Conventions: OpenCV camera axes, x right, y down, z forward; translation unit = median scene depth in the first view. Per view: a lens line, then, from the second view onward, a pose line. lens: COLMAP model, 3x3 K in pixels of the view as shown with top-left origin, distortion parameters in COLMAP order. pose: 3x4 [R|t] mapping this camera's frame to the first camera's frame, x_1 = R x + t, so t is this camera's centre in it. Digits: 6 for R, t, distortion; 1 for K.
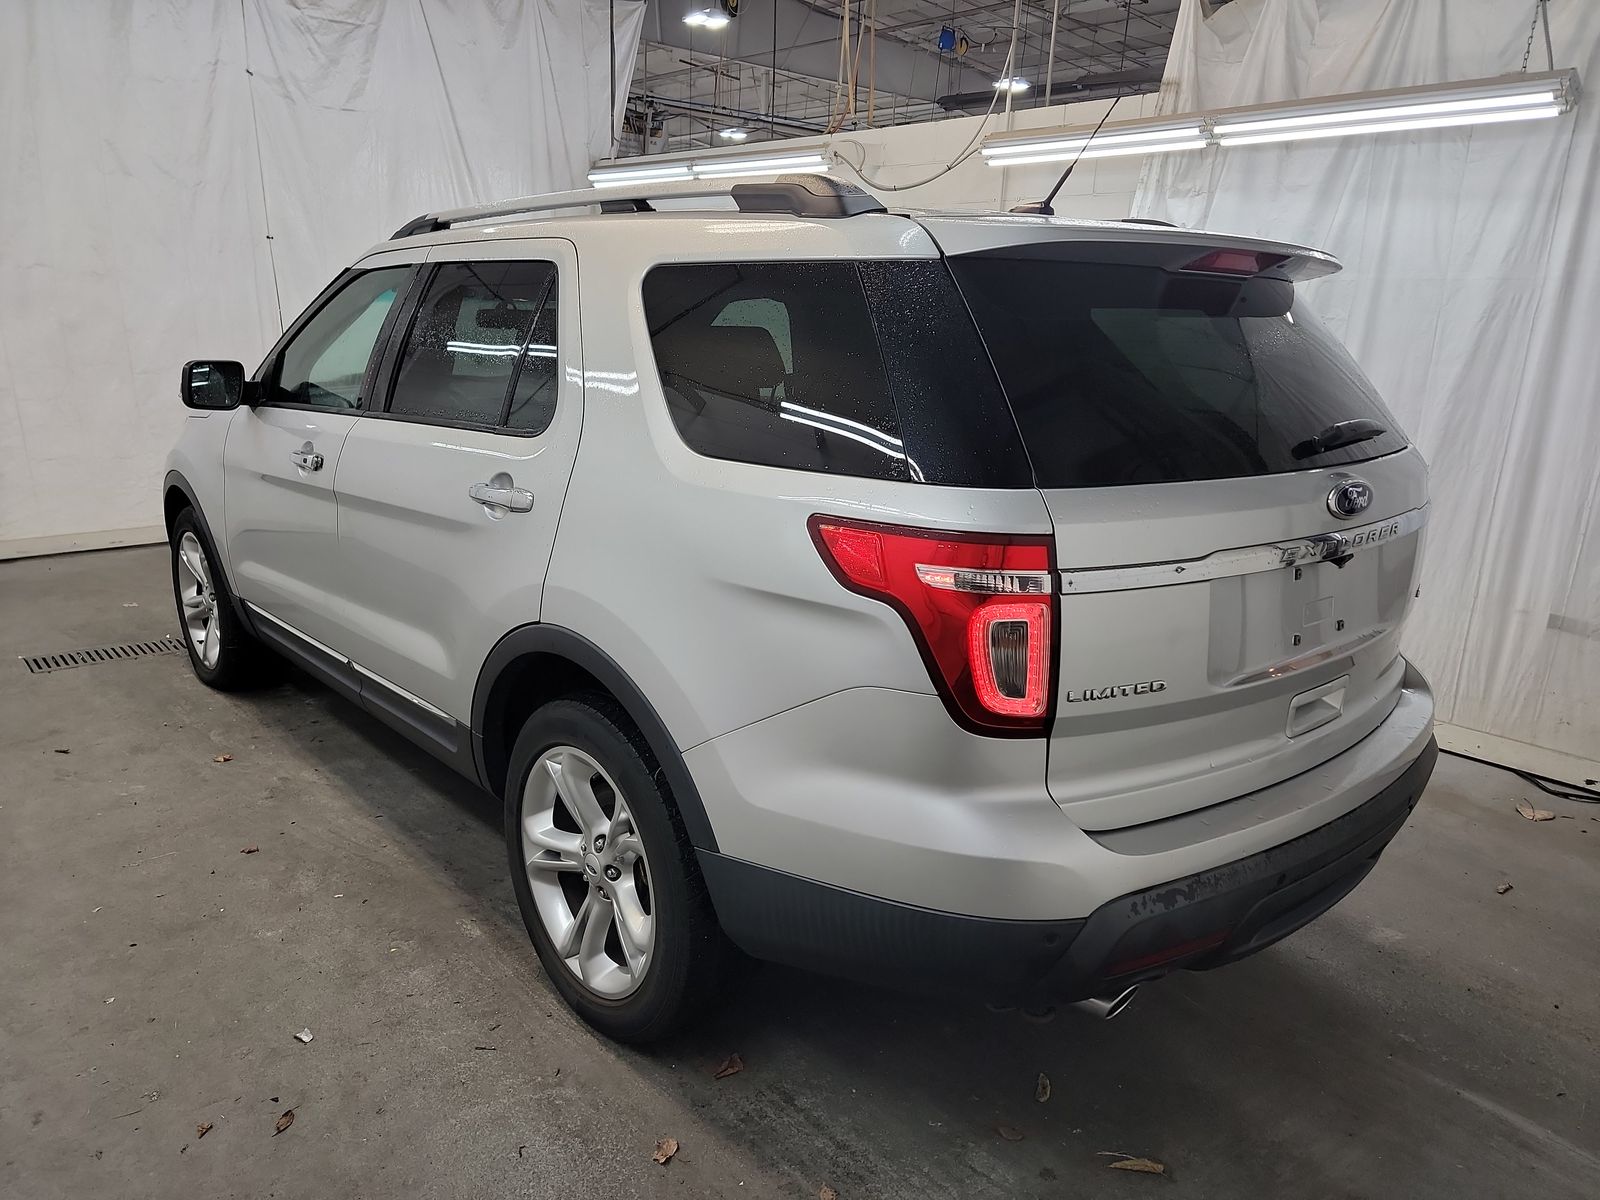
lens RADIAL K [[1125.5, 0, 795.6], [0, 1125.5, 604.5], [0, 0, 1]] dist [0.045729, -0.039913]
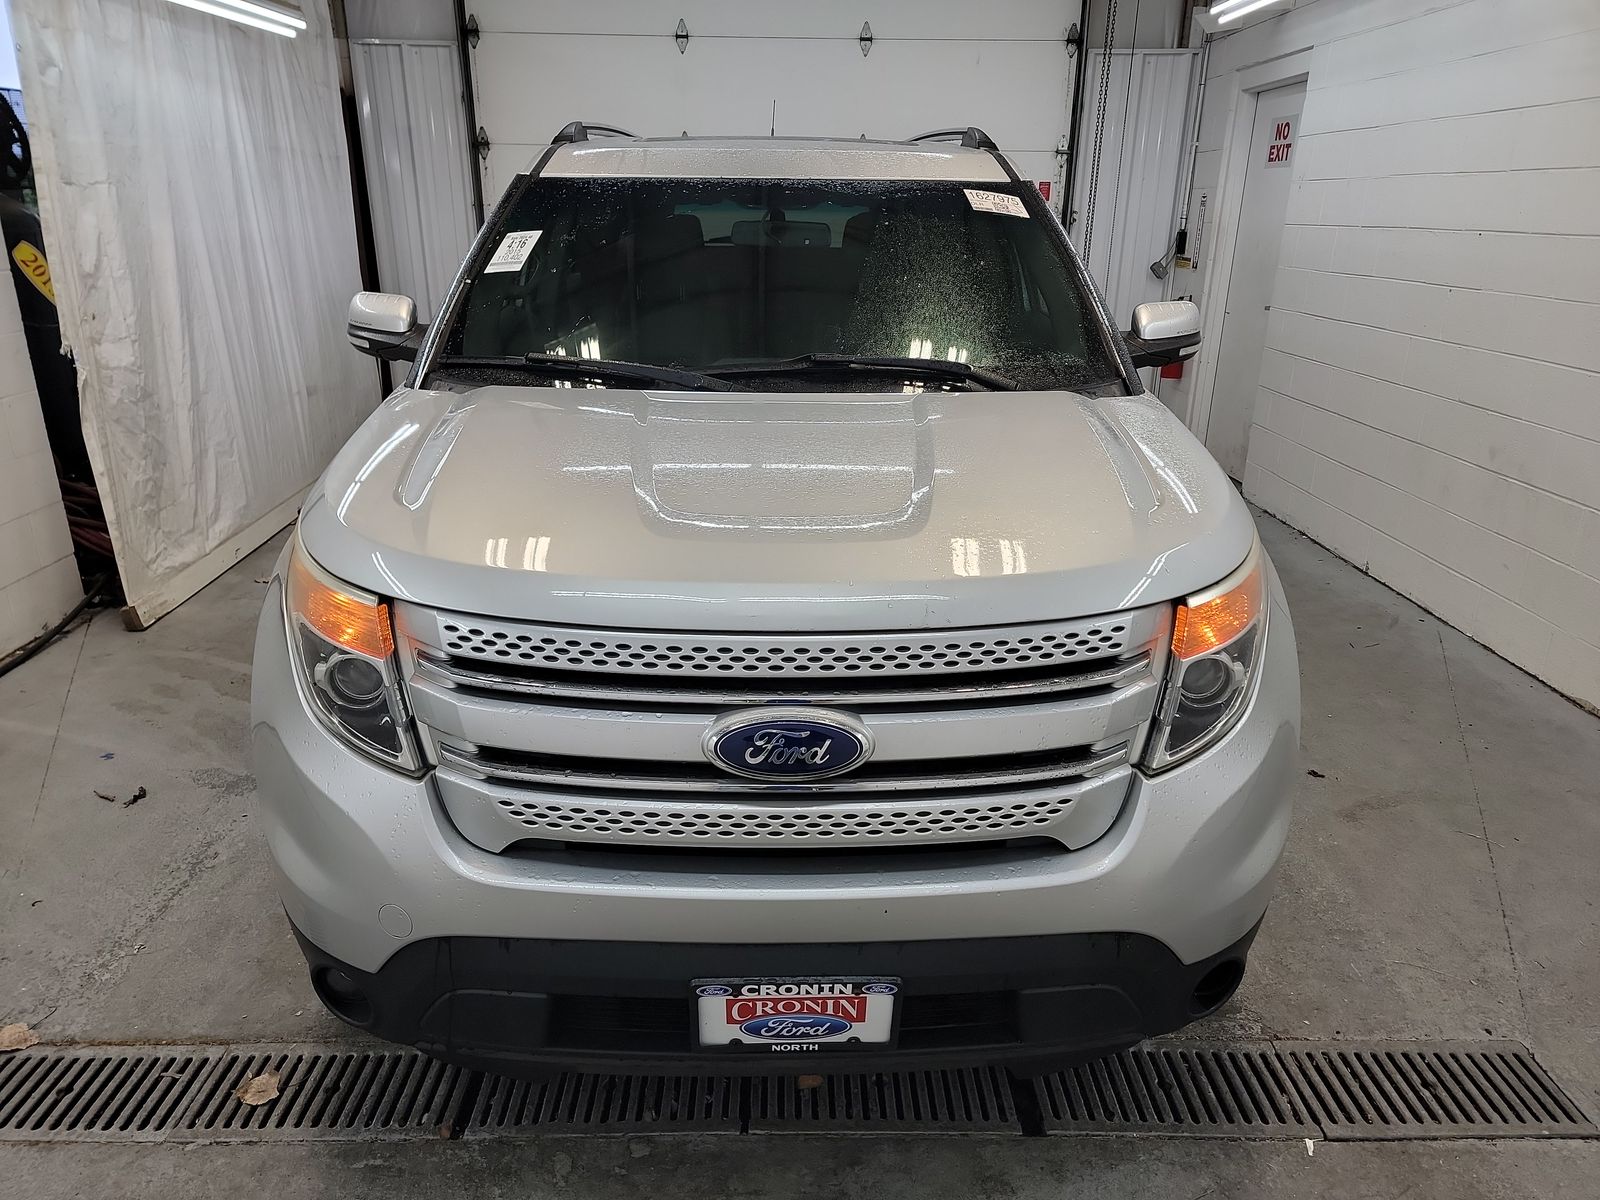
lens RADIAL K [[1125.5, 0, 796.5], [0, 1125.5, 609.9], [0, 0, 1]] dist [0.045729, -0.039913]
pose [[-0.764583, -0.265056, 0.587502, -0.886366], [0.119408, 0.837494, 0.533241, -0.523899], [-0.633368, 0.477859, -0.608684, 1.864984]]
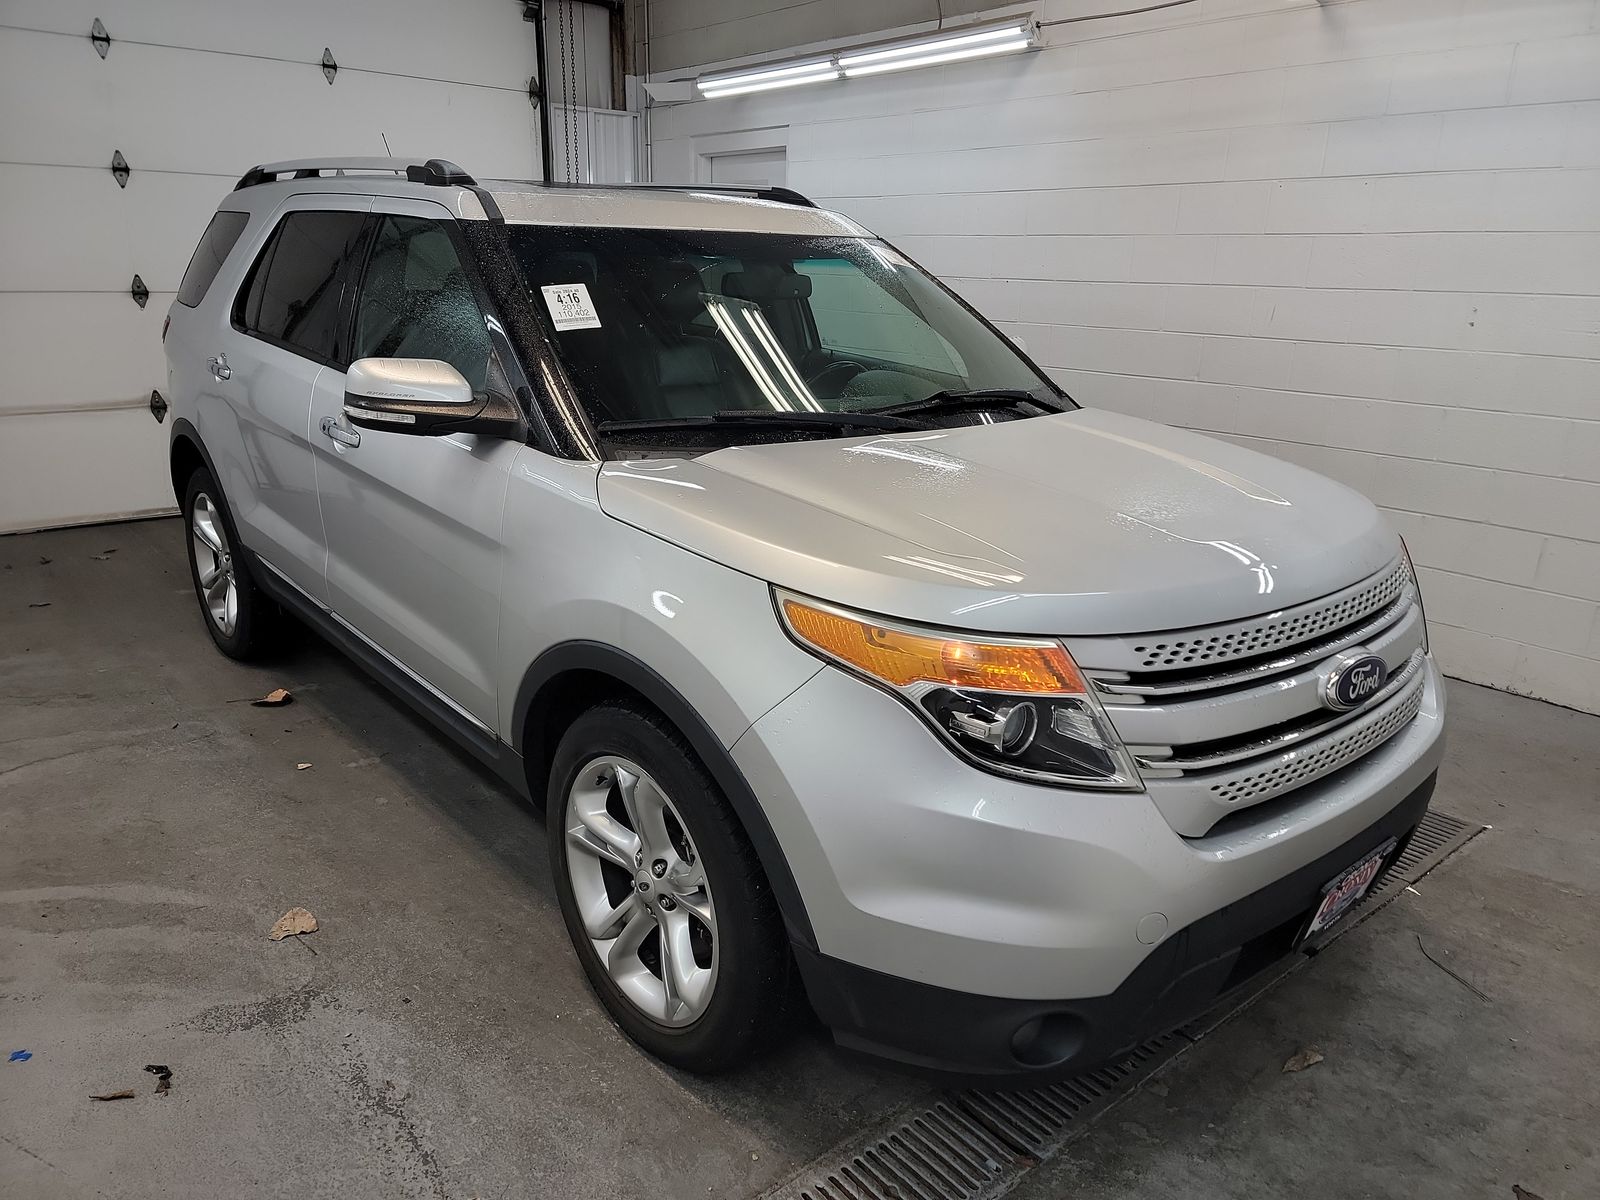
lens RADIAL K [[1125.5, 0, 798.4], [0, 1125.5, 603.9], [0, 0, 1]] dist [0.045729, -0.039913]
pose [[-0.997620, -0.068311, -0.009375, -0.332627], [-0.063104, 0.849740, 0.523412, -0.561343], [-0.027789, 0.522758, -0.852028, 2.109097]]
